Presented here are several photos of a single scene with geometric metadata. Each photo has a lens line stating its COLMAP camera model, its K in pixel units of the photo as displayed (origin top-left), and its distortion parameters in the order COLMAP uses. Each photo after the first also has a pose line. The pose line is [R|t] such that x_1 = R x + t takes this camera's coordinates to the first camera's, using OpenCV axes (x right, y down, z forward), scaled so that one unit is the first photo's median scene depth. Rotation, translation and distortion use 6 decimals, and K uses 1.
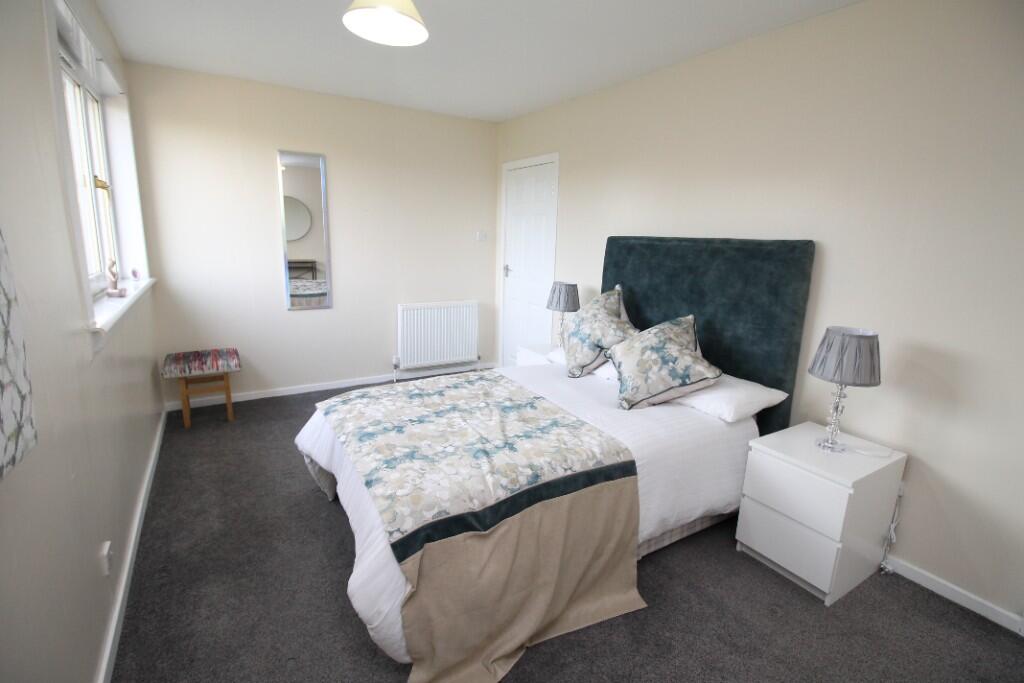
lens RADIAL K [[479.5, 0, 507.1], [0, 479.5, 331.7], [0, 0, 1]] dist [-0.003782, -0.009201]
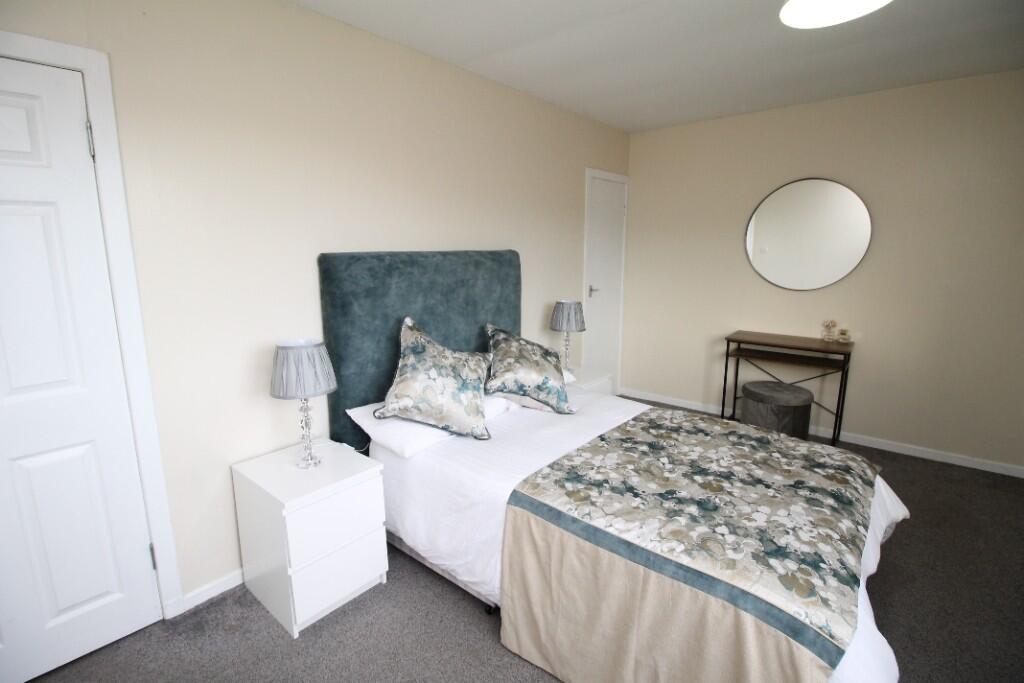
lens RADIAL K [[479.5, 0, 507.1], [0, 479.5, 331.7], [0, 0, 1]] dist [-0.003782, -0.009201]
pose [[-0.322033, -0.193414, 0.926761, -0.604808], [0.183138, 0.947692, 0.261419, -0.285245], [-0.928846, 0.253910, -0.269767, 1.244716]]
